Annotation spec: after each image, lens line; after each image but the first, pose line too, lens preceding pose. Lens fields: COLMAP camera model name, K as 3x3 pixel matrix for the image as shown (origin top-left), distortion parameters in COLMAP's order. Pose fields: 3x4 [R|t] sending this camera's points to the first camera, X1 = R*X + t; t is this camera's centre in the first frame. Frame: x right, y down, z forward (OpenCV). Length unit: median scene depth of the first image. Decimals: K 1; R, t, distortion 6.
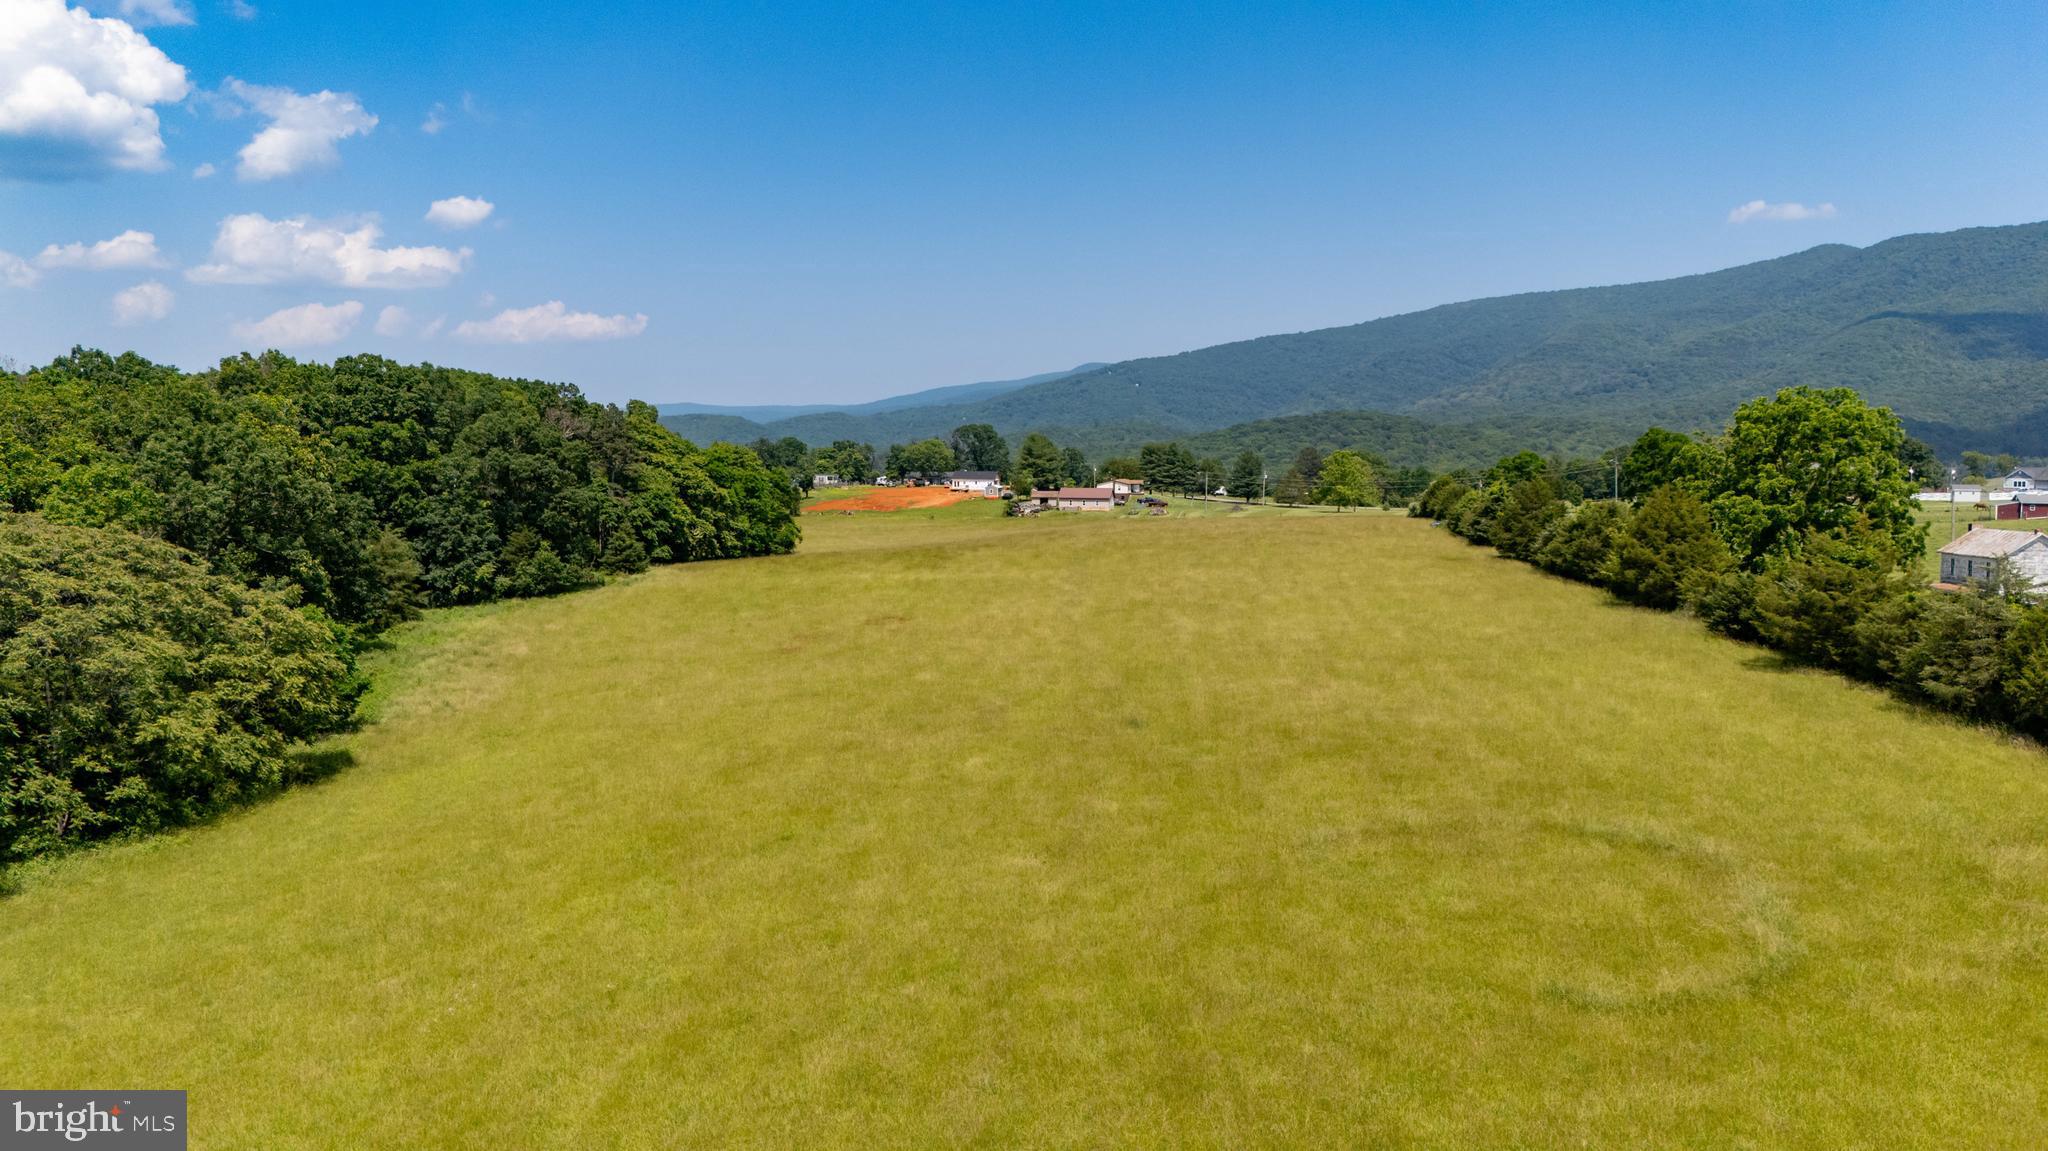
lens RADIAL K [[1583.5, 0, 1016.4], [0, 1583.5, 573.4], [0, 0, 1]] dist [0.049027, 0.002995]
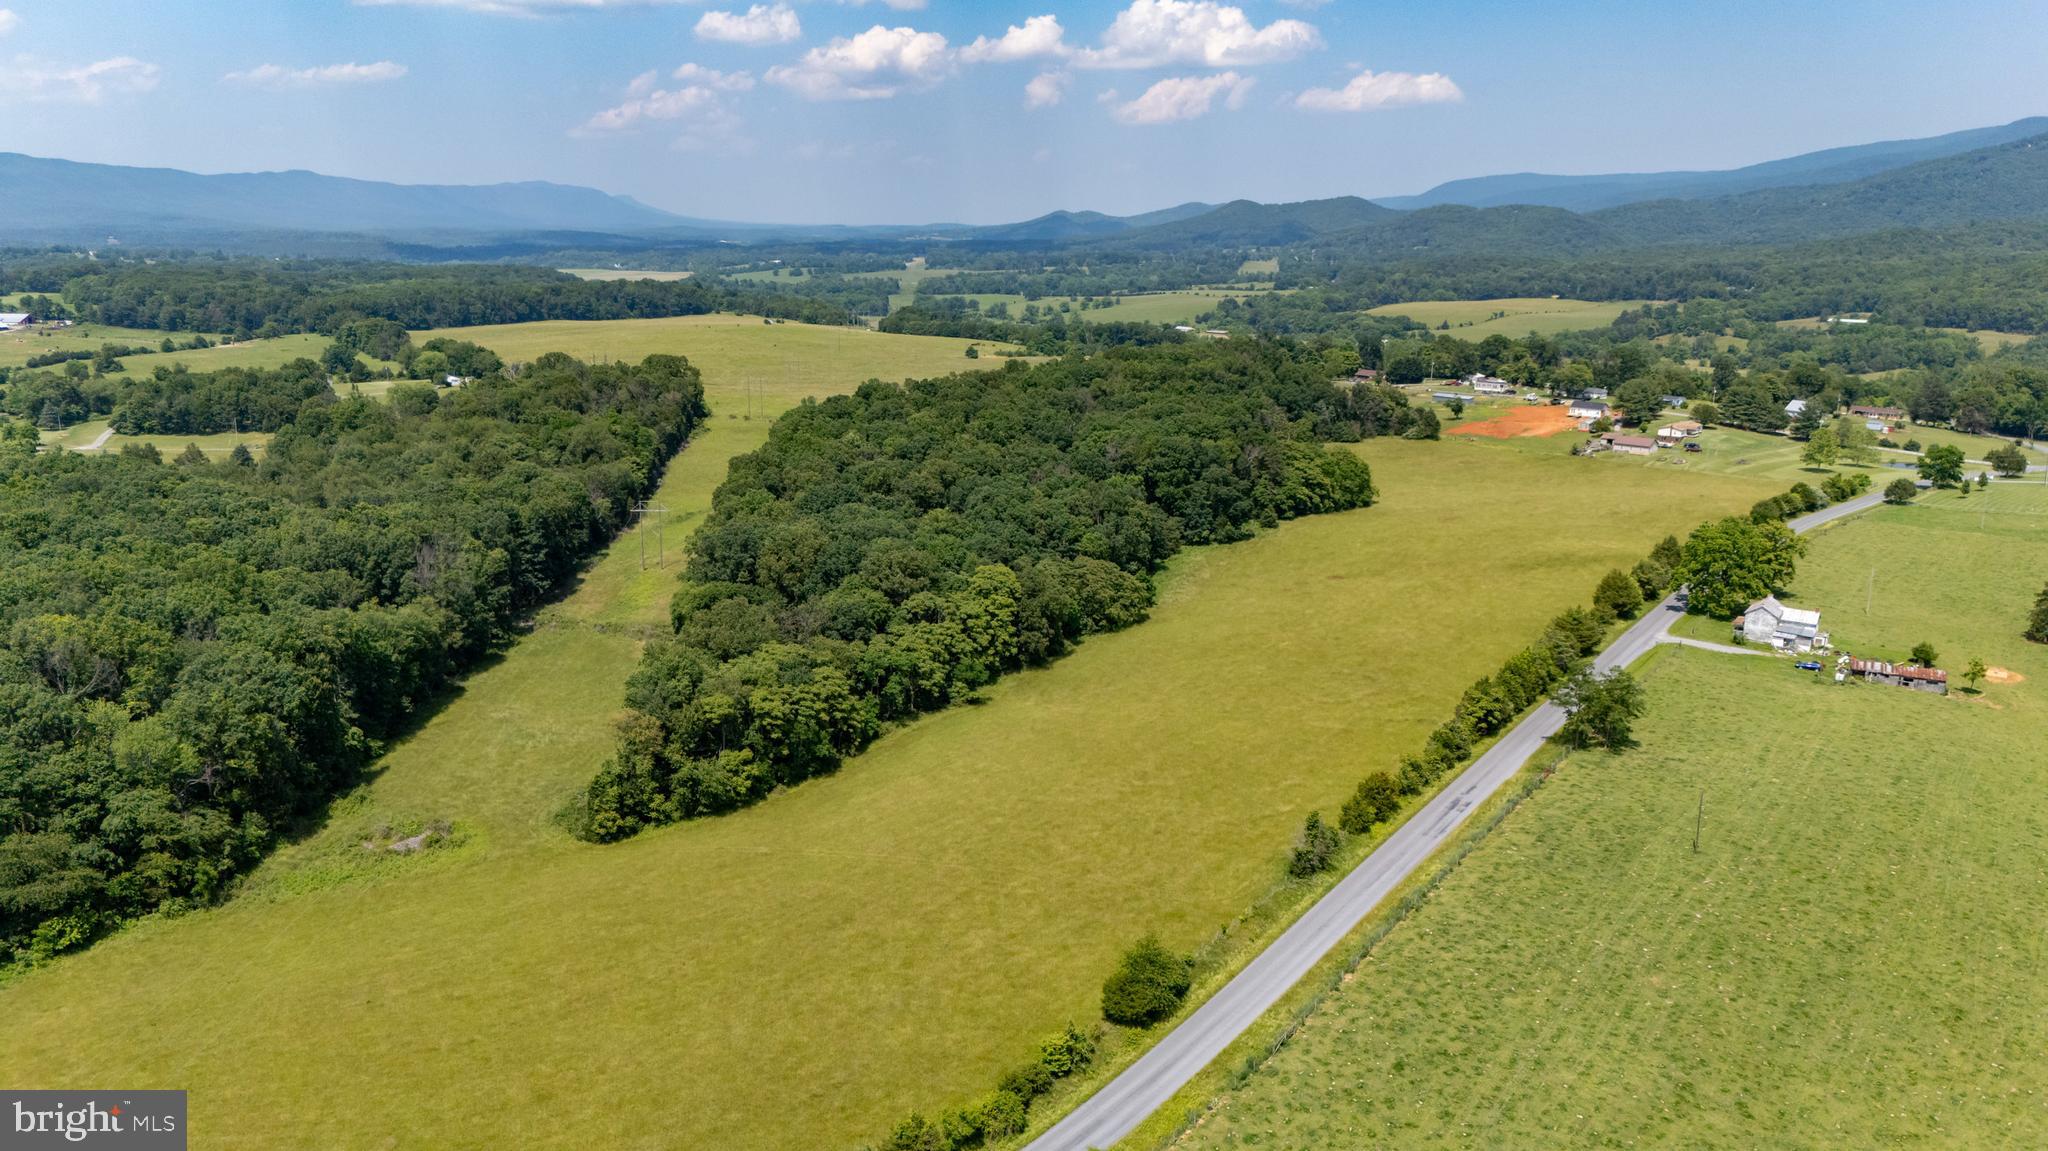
lens RADIAL K [[1492.6, 0, 1023.4], [0, 1492.6, 575.5], [0, 0, 1]] dist [0.054081, -0.055270]
pose [[0.872951, 0.106147, -0.476118, 0.569831], [-0.038139, 0.987902, 0.150319, -0.284486], [0.486314, -0.113062, 0.866439, -1.256398]]
